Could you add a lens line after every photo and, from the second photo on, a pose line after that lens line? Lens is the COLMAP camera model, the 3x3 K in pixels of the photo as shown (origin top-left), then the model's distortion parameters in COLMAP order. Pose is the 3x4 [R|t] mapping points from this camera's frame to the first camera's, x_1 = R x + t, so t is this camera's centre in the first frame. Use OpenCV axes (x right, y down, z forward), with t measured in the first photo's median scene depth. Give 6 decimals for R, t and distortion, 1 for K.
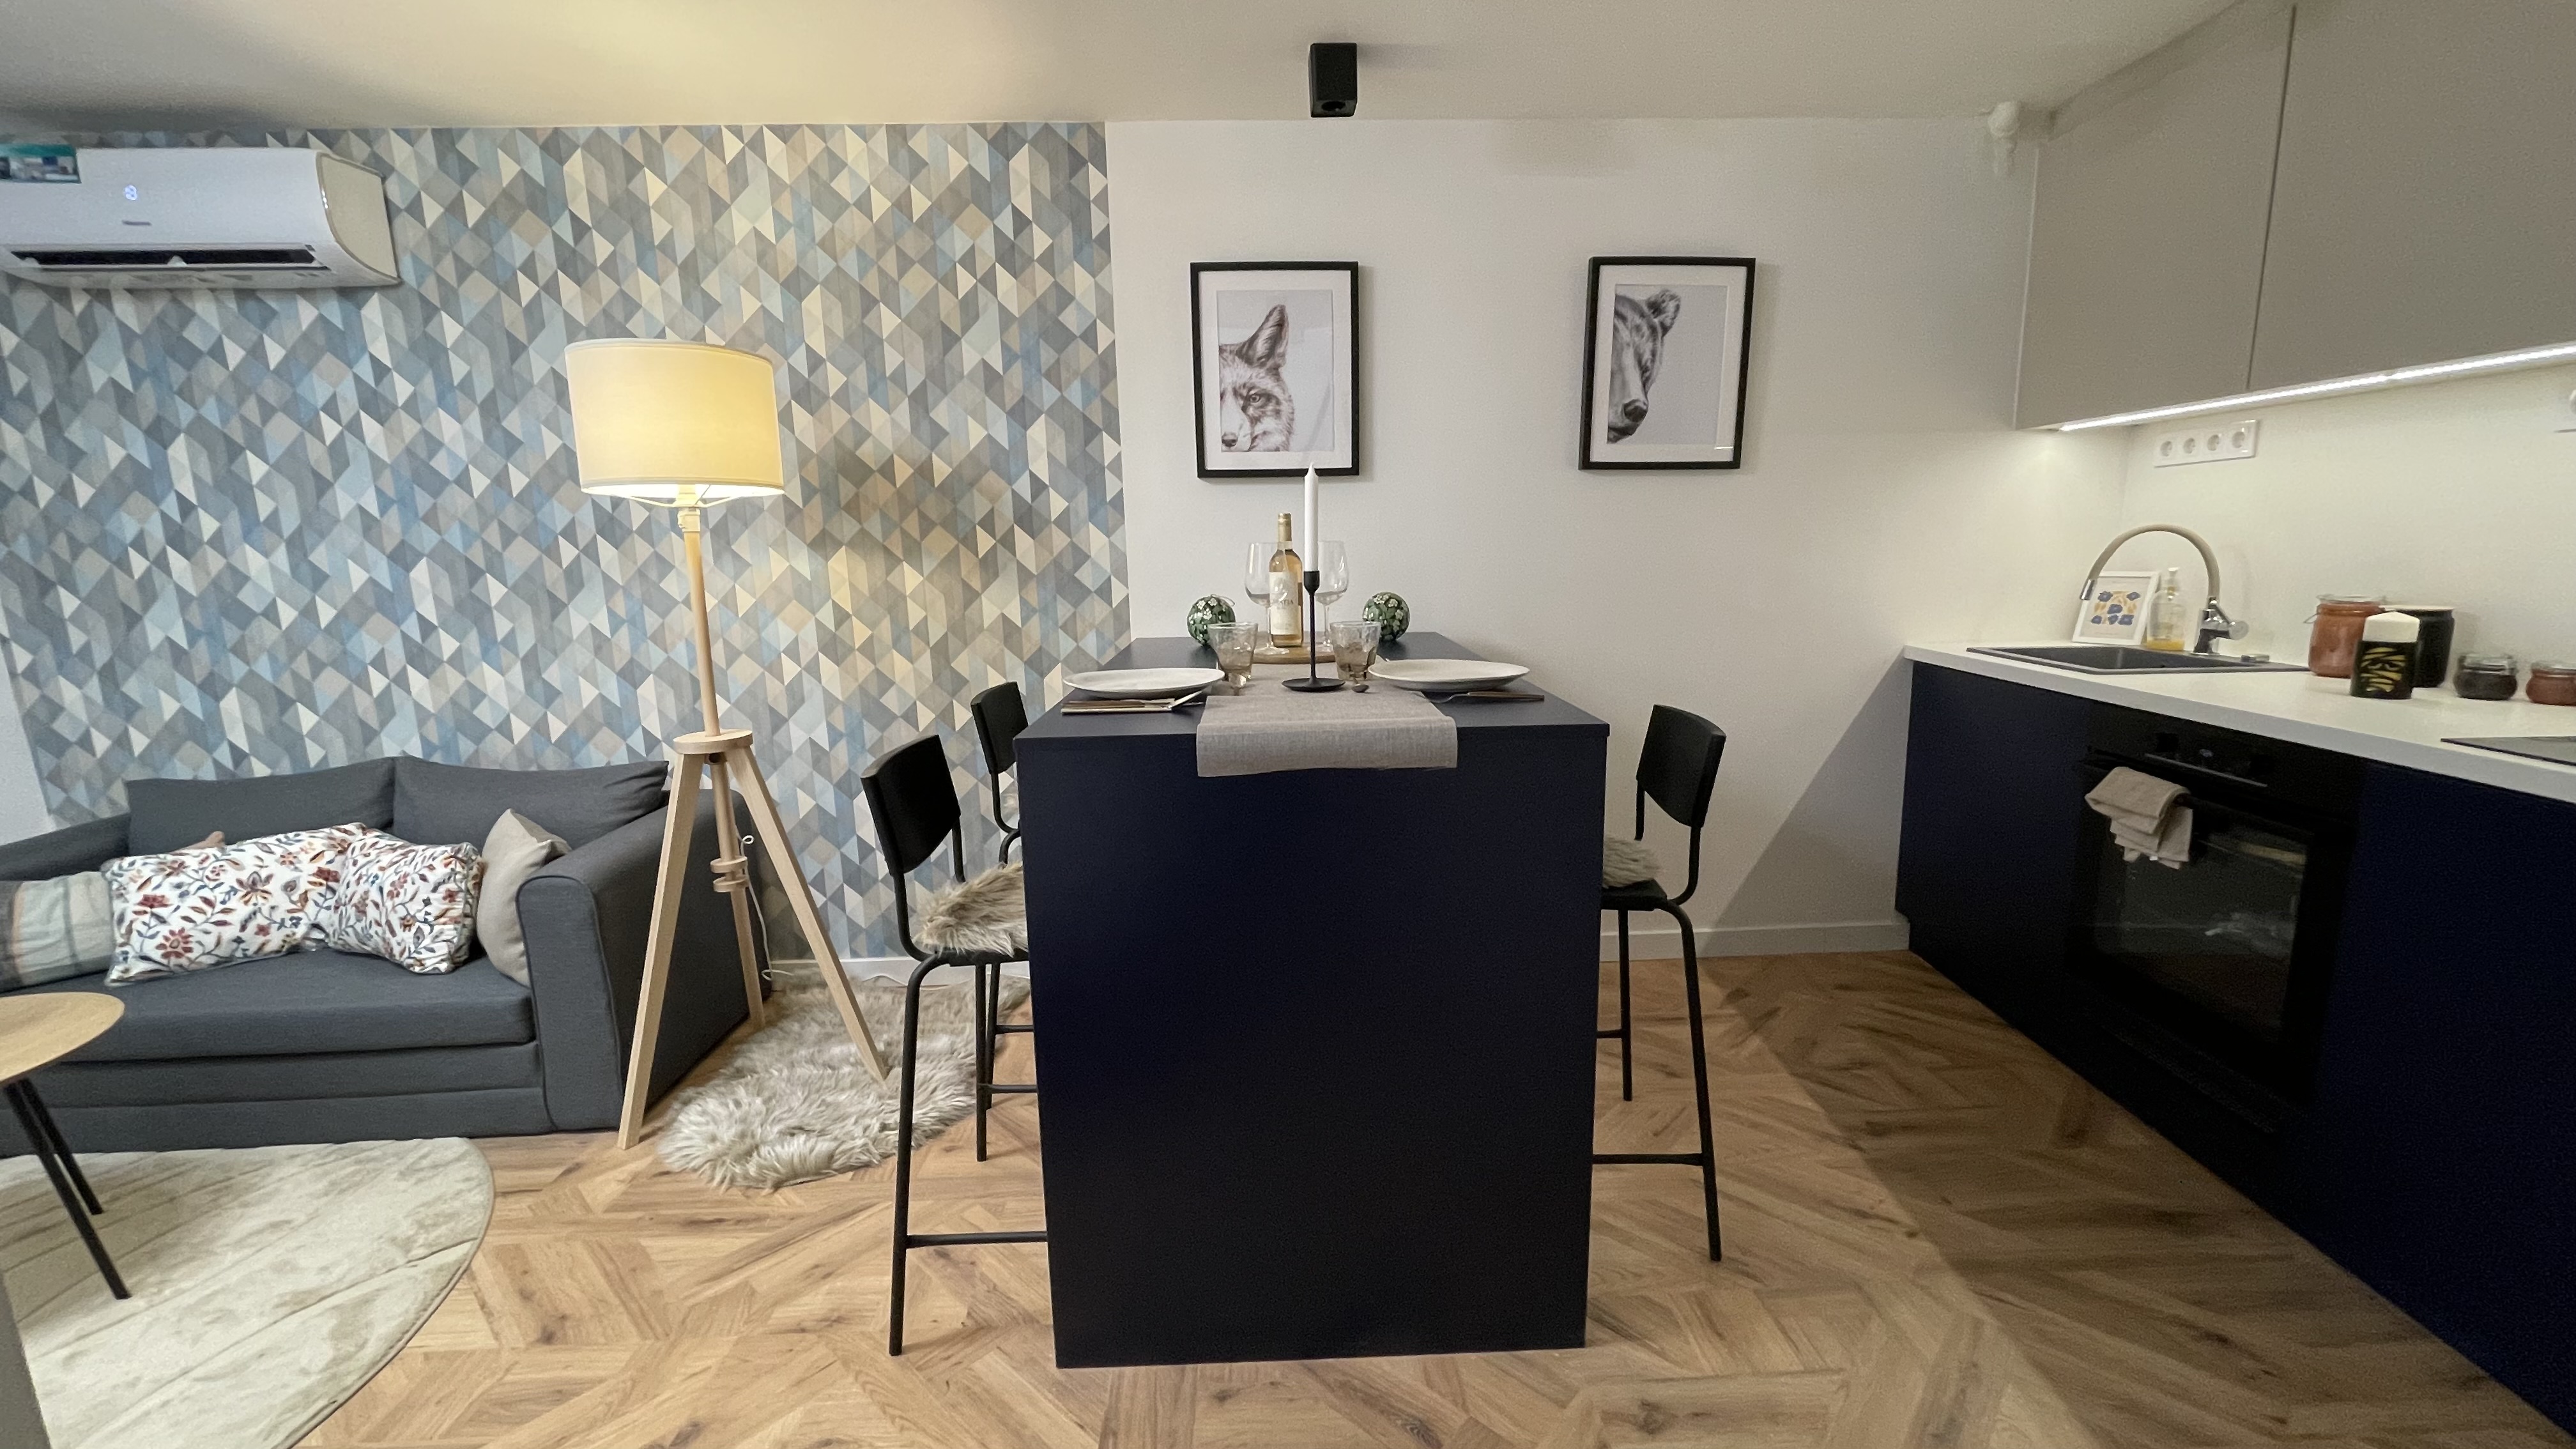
lens RADIAL K [[1057.5, 0, 1288.0], [0, 1057.5, 724.5], [0, 0, 1]] dist [-0.001596, 0.004352]
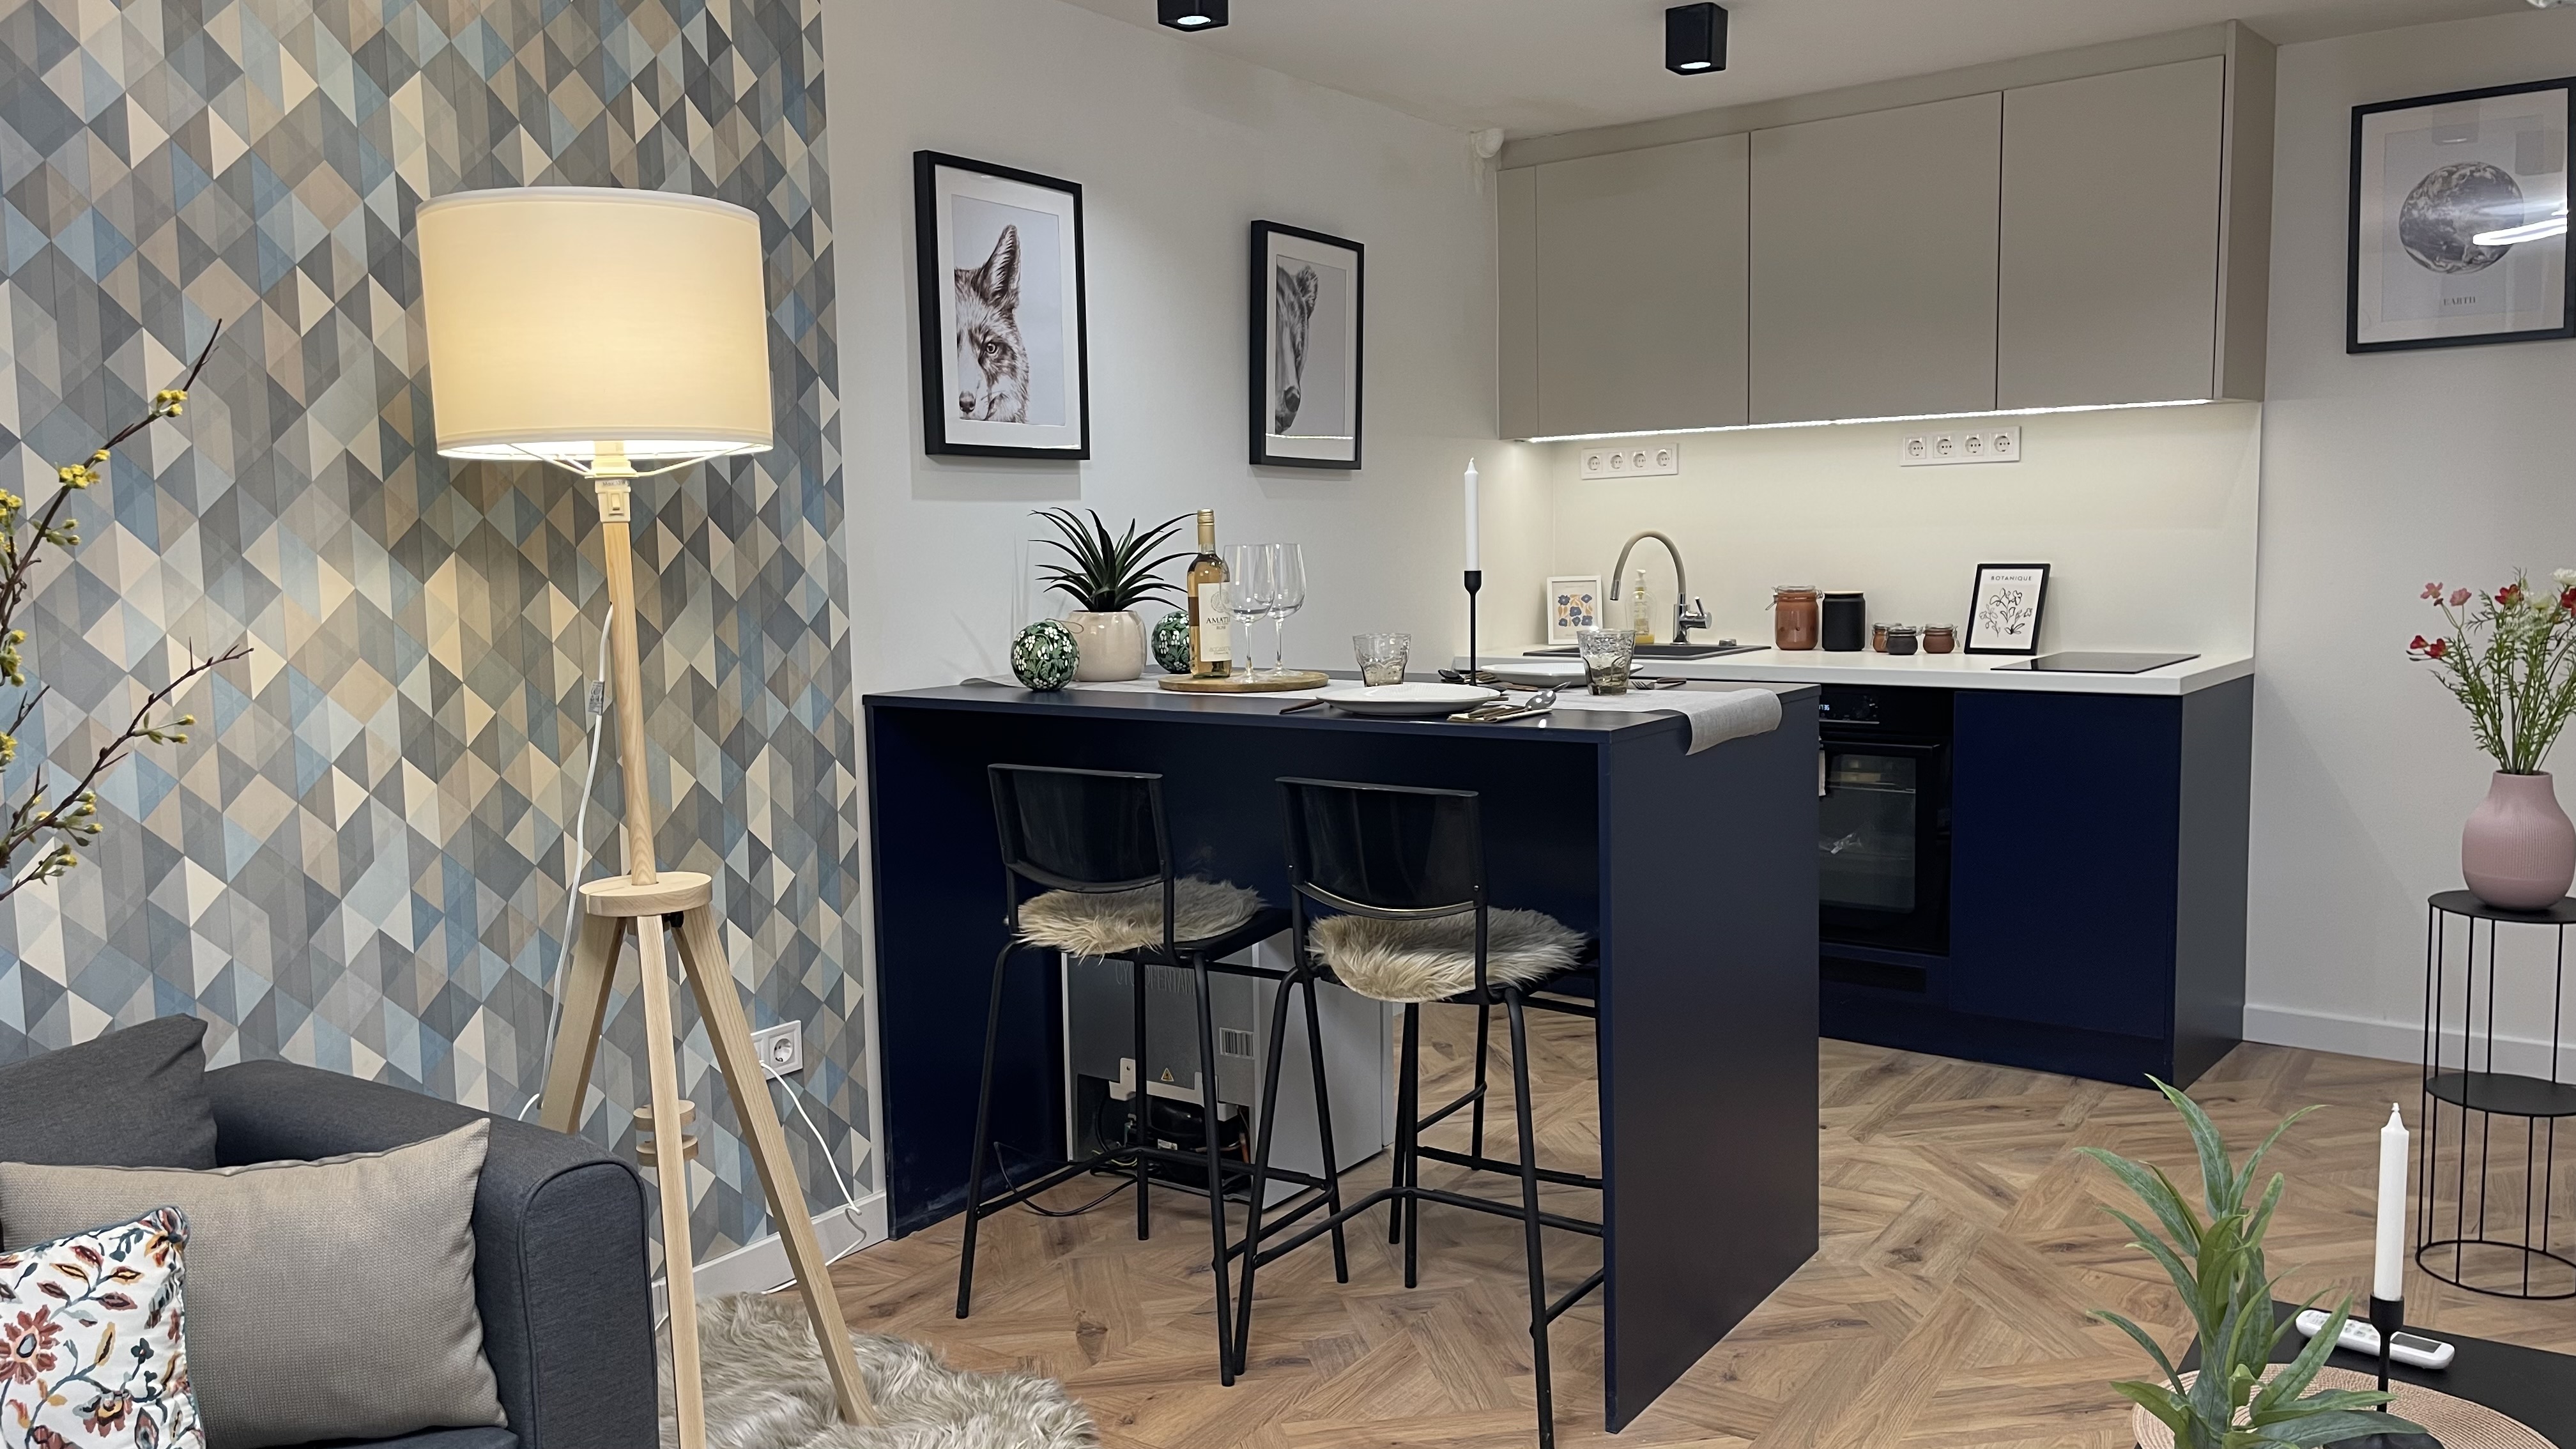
lens RADIAL K [[1928.2, 0, 1258.1], [0, 1928.2, 736.8], [0, 0, 1]] dist [0.068938, -0.089857]
pose [[0.598522, -0.076736, 0.797423, -1.013332], [0.150778, 0.988403, -0.018056, 0.001452], [-0.786789, 0.131041, 0.603151, 0.108506]]
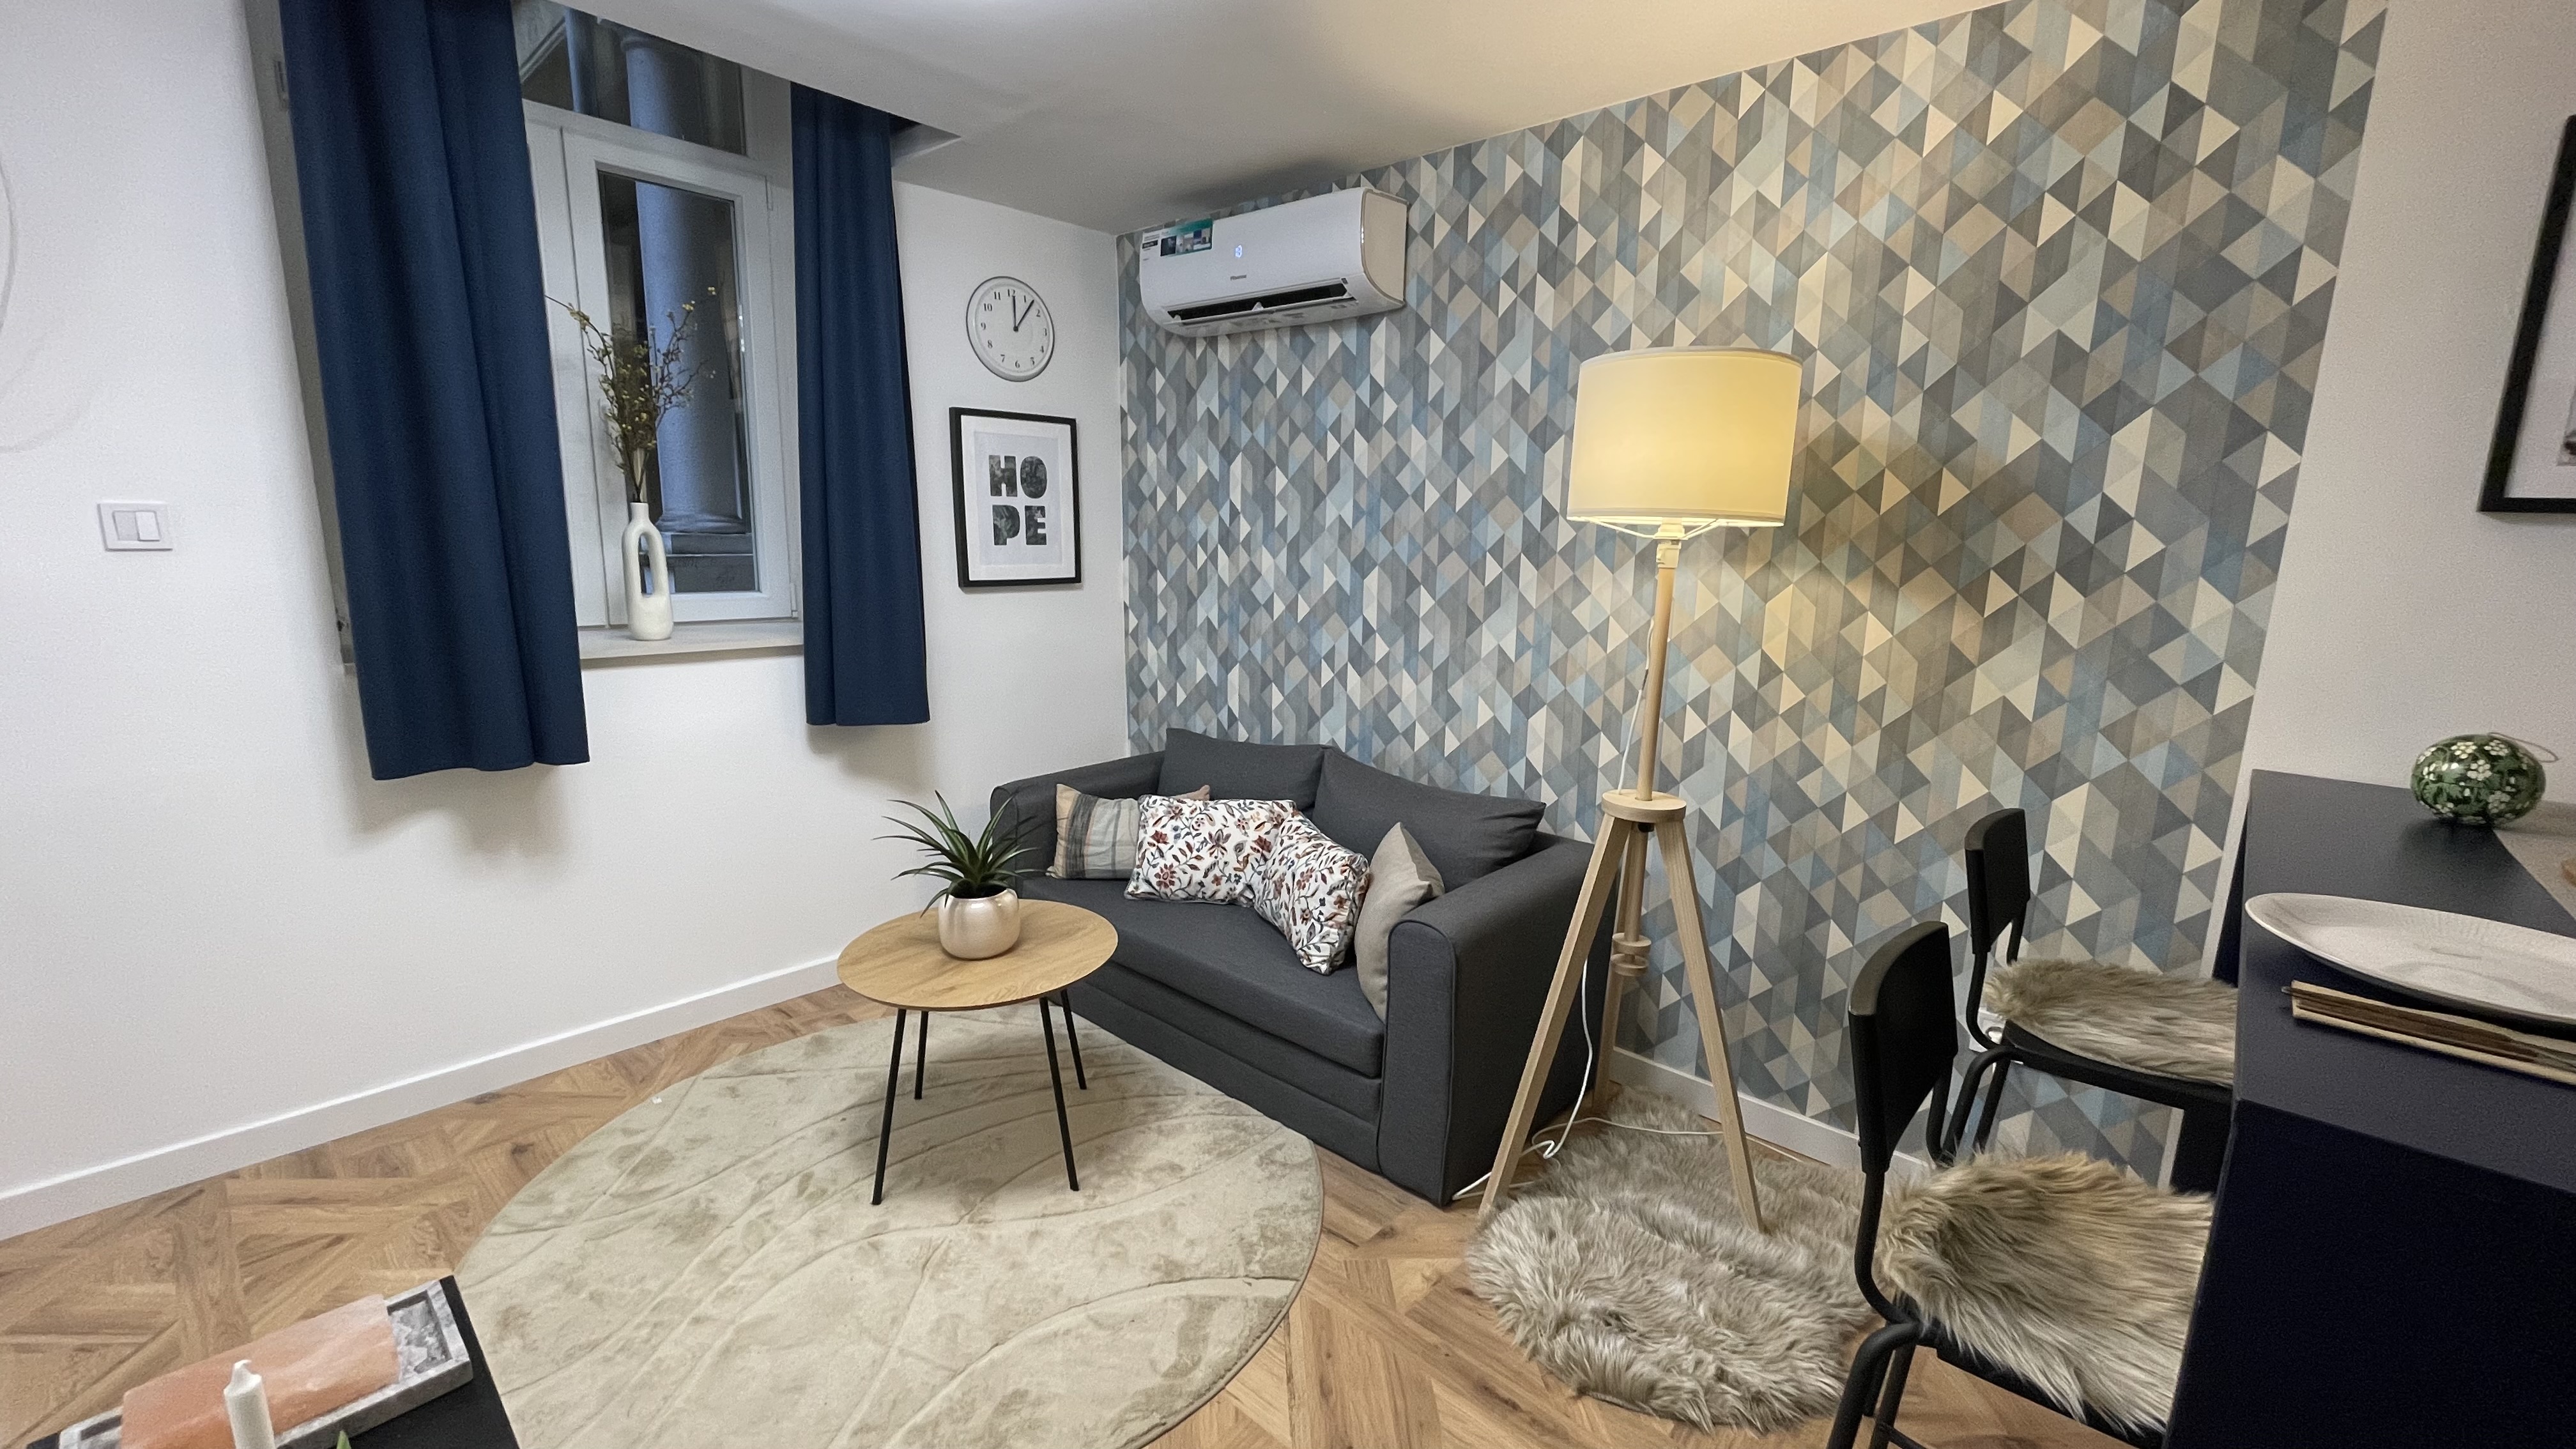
lens RADIAL K [[1029.2, 0, 1299.0], [0, 1029.2, 734.4], [0, 0, 1]] dist [0.002147, 0.000027]
pose [[0.723944, 0.173881, -0.667585, -0.158080], [-0.162205, 0.983487, 0.080263, -0.064137], [0.670518, 0.050180, 0.740194, 0.195866]]
